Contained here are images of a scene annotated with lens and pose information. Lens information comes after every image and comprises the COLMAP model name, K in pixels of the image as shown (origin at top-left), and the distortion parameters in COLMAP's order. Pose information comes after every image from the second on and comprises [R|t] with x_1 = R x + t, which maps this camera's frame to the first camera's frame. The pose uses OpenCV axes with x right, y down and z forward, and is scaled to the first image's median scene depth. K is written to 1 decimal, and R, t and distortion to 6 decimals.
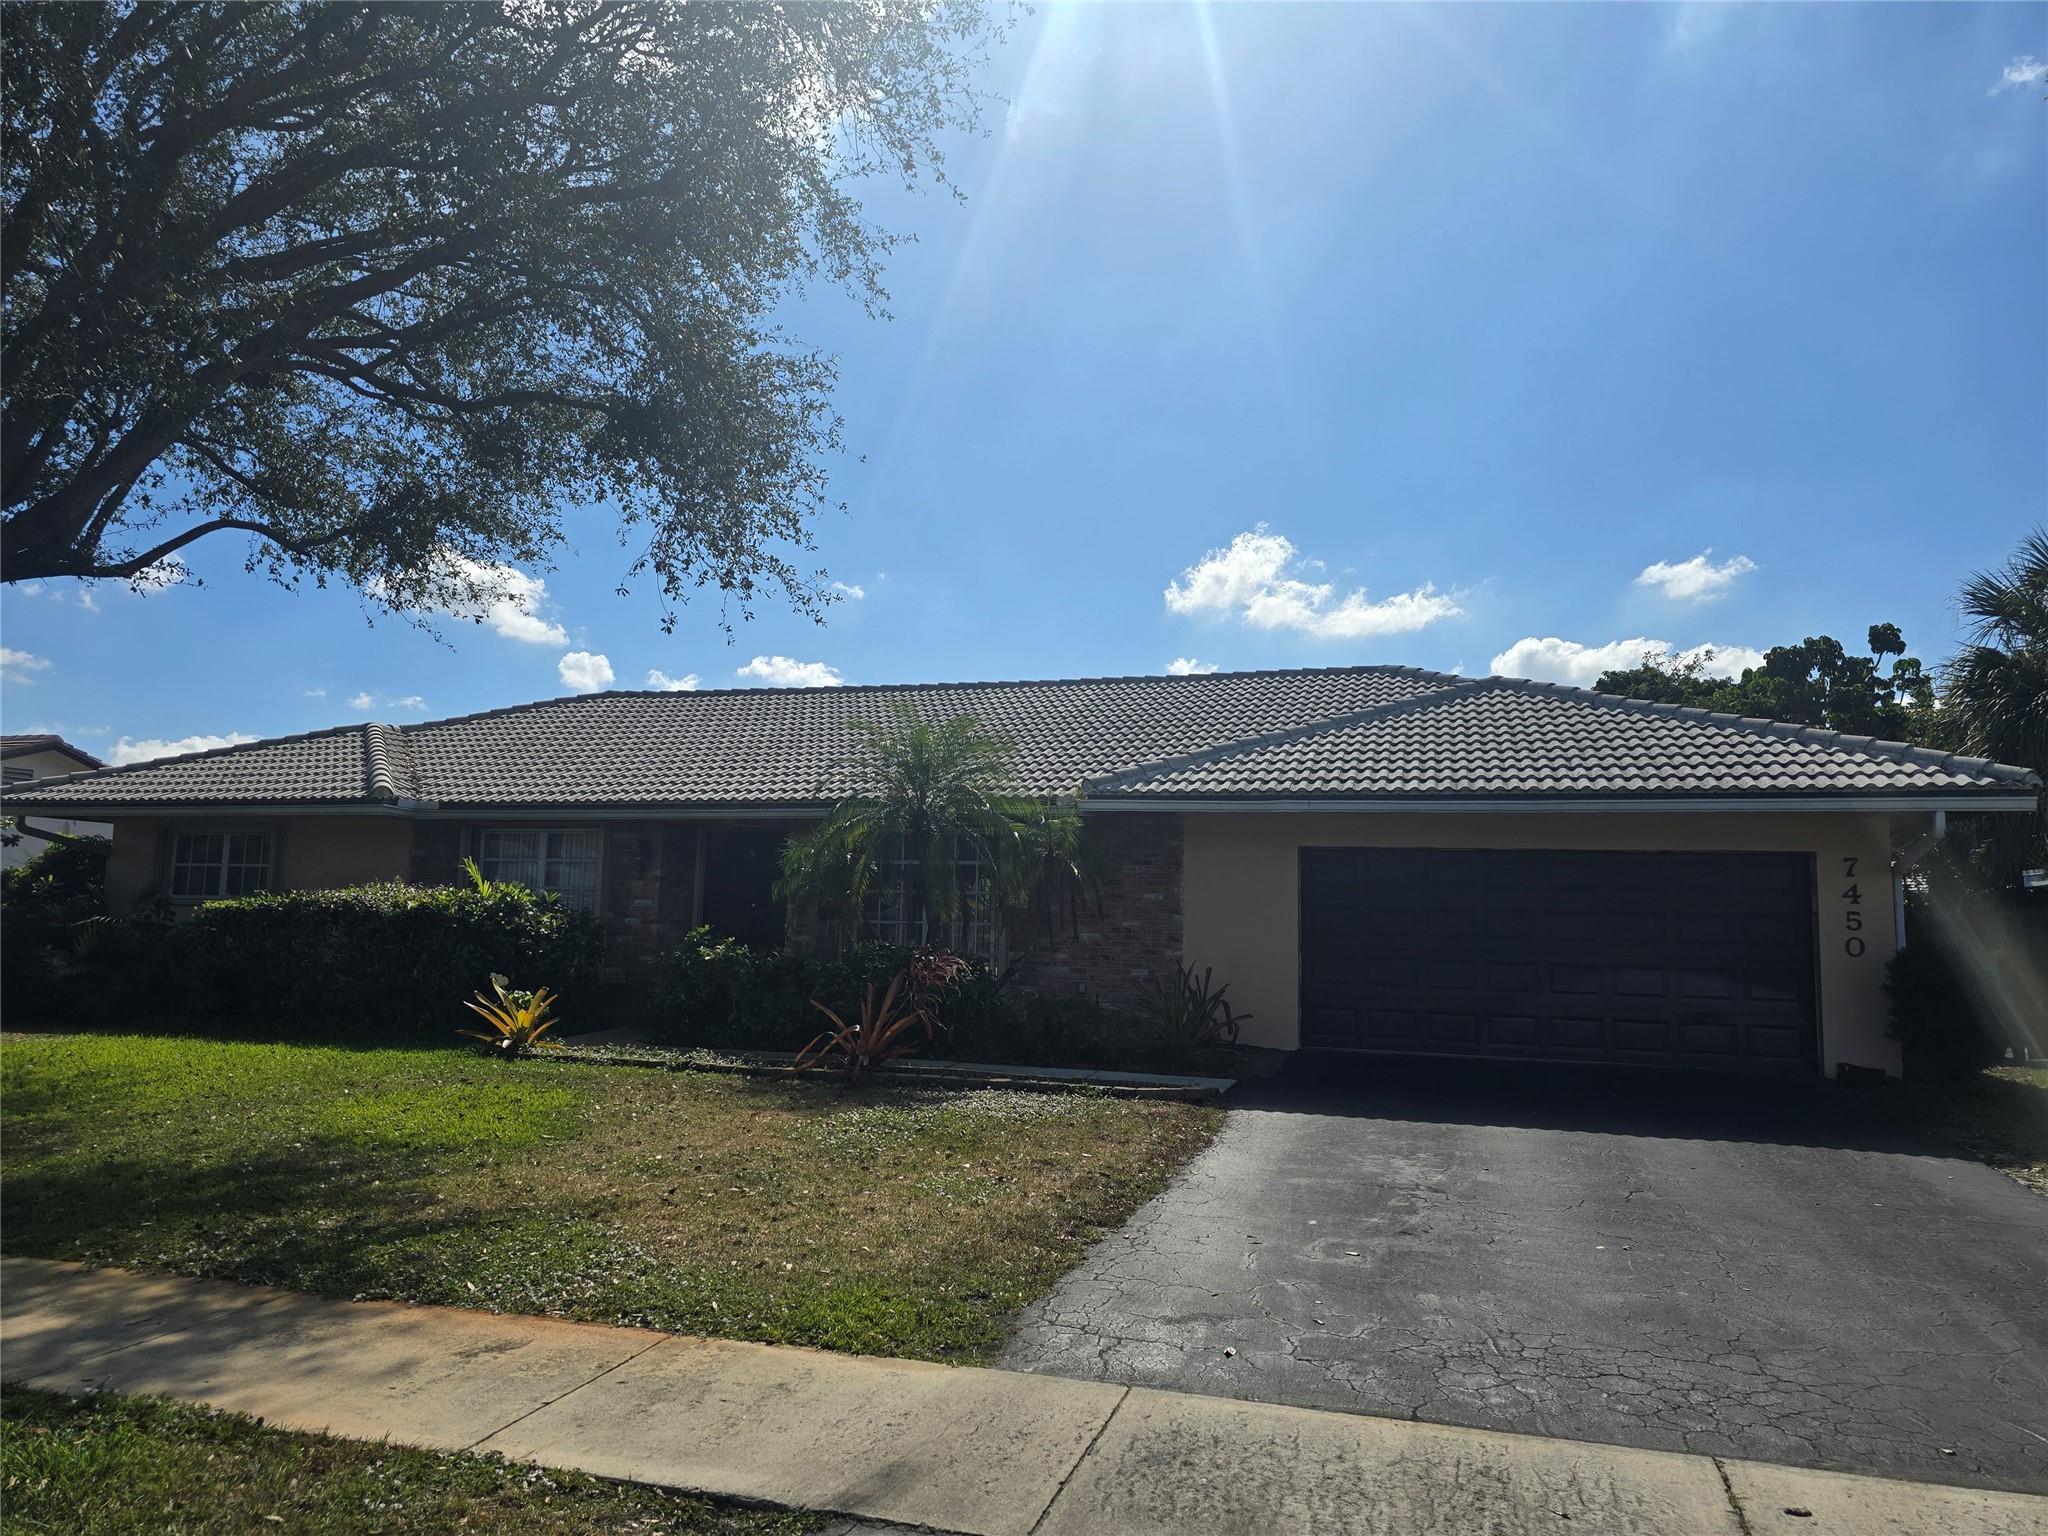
lens RADIAL K [[1351.4, 0, 1026.4], [0, 1351.4, 775.1], [0, 0, 1]] dist [0.030732, -0.020526]
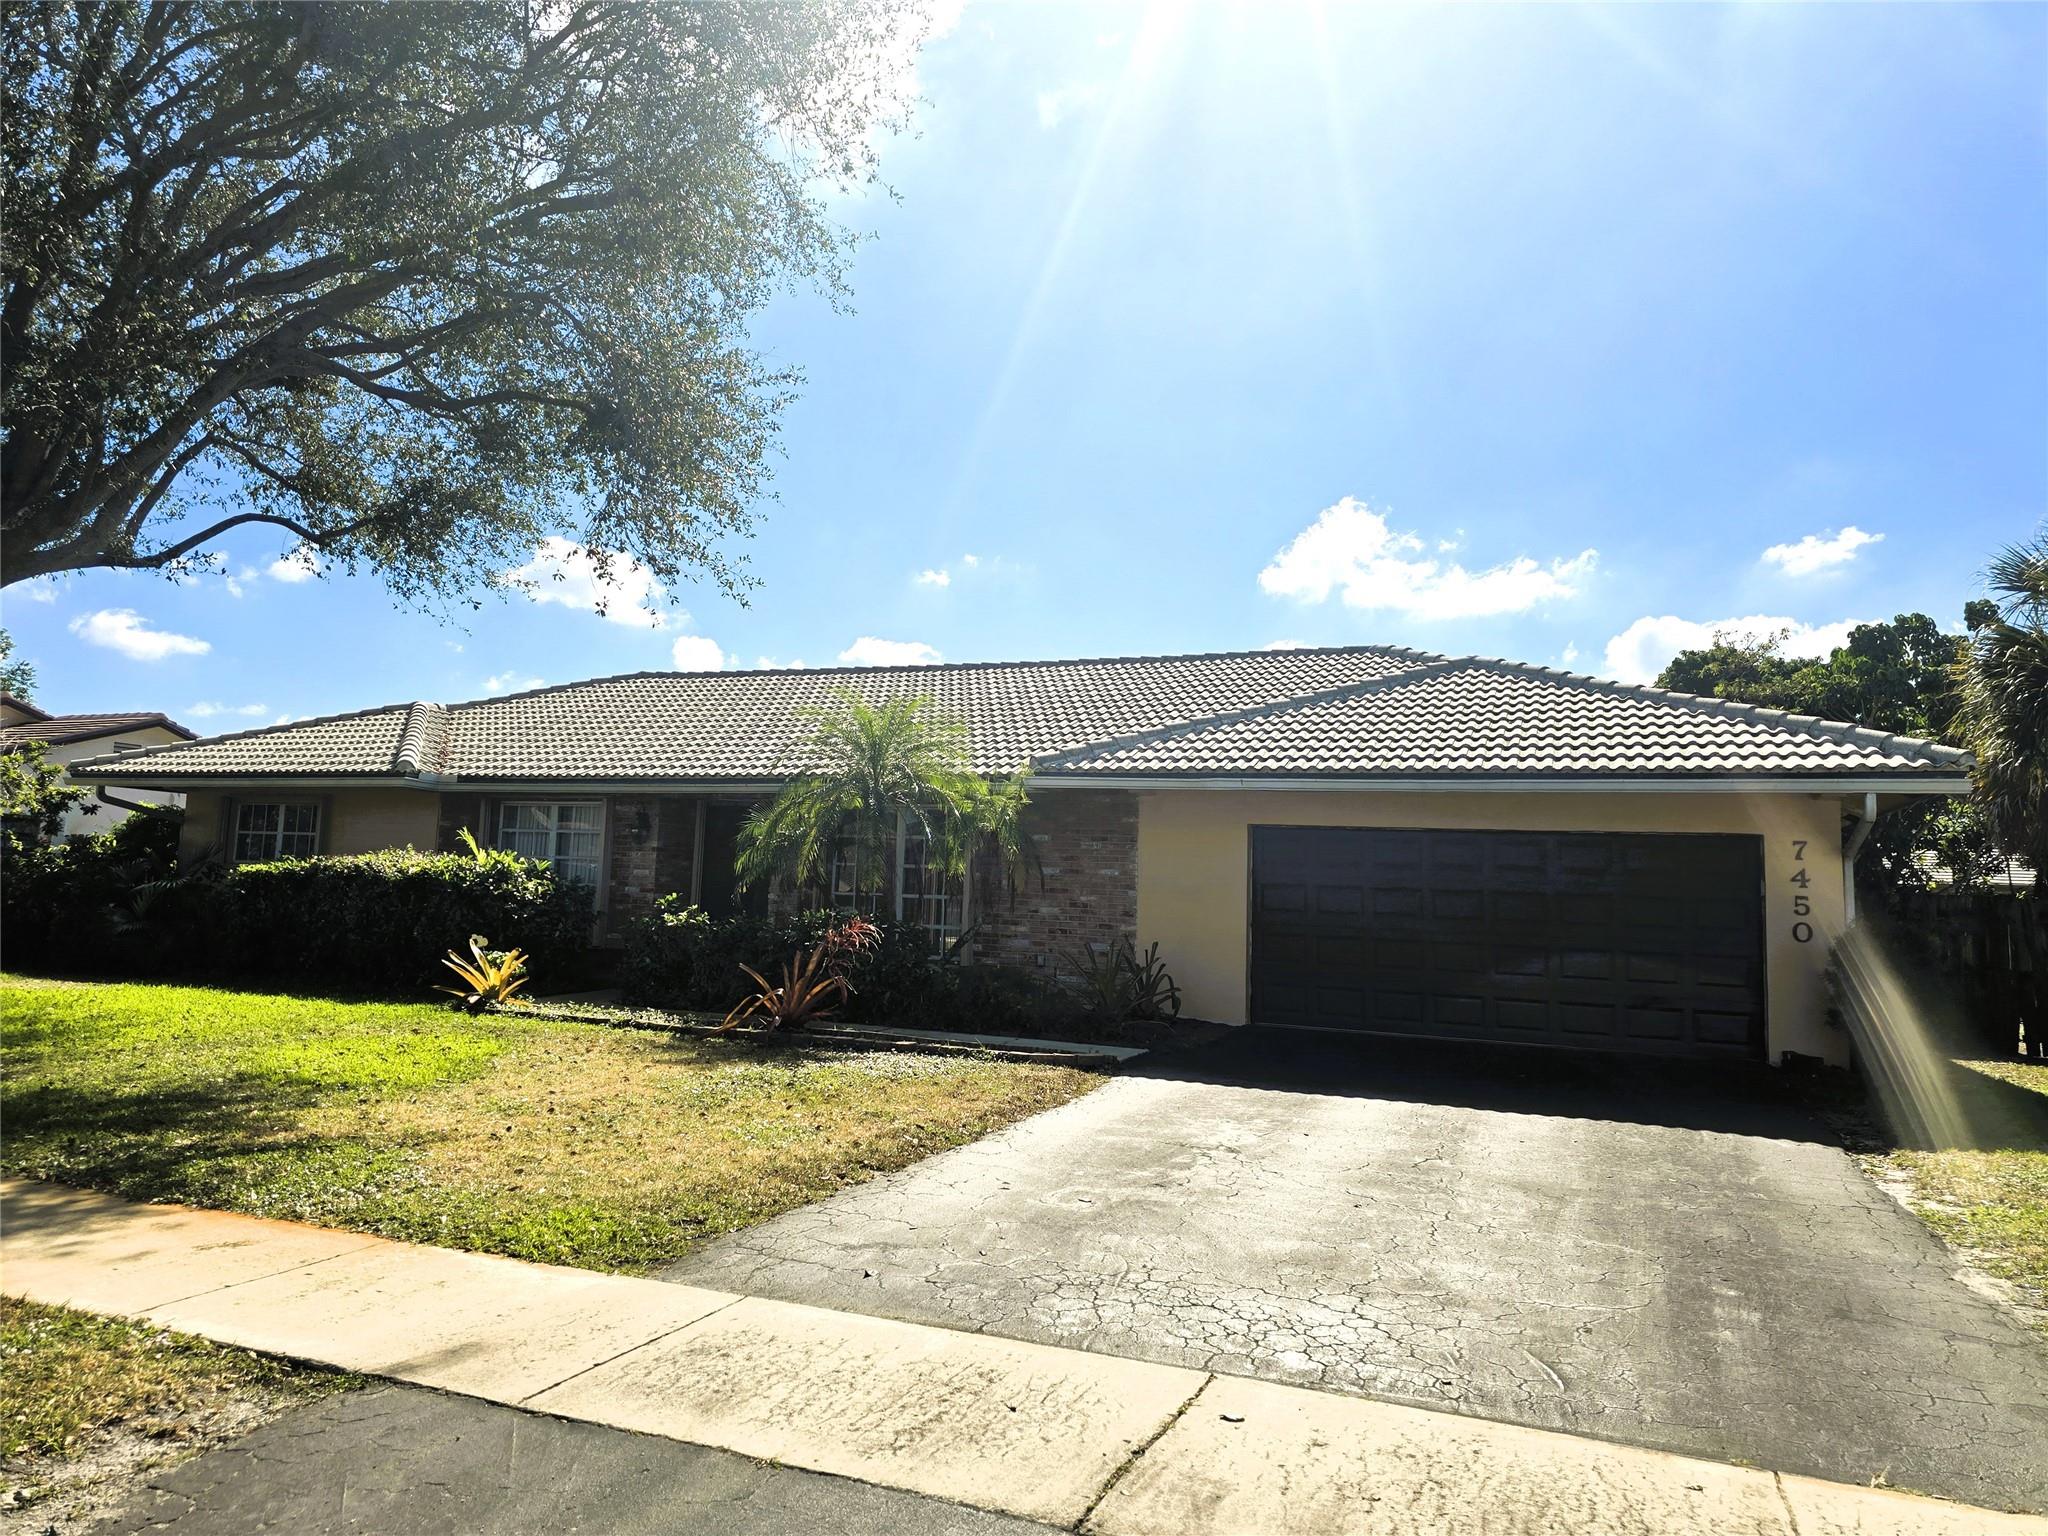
lens RADIAL K [[1351.4, 0, 1004.3], [0, 1351.4, 757.8], [0, 0, 1]] dist [0.030732, -0.020526]
pose [[0.995349, 0.005485, -0.096178, 0.124766], [-0.005369, 0.999985, 0.001466, 0.002434], [0.096184, -0.000943, 0.995363, -0.026536]]
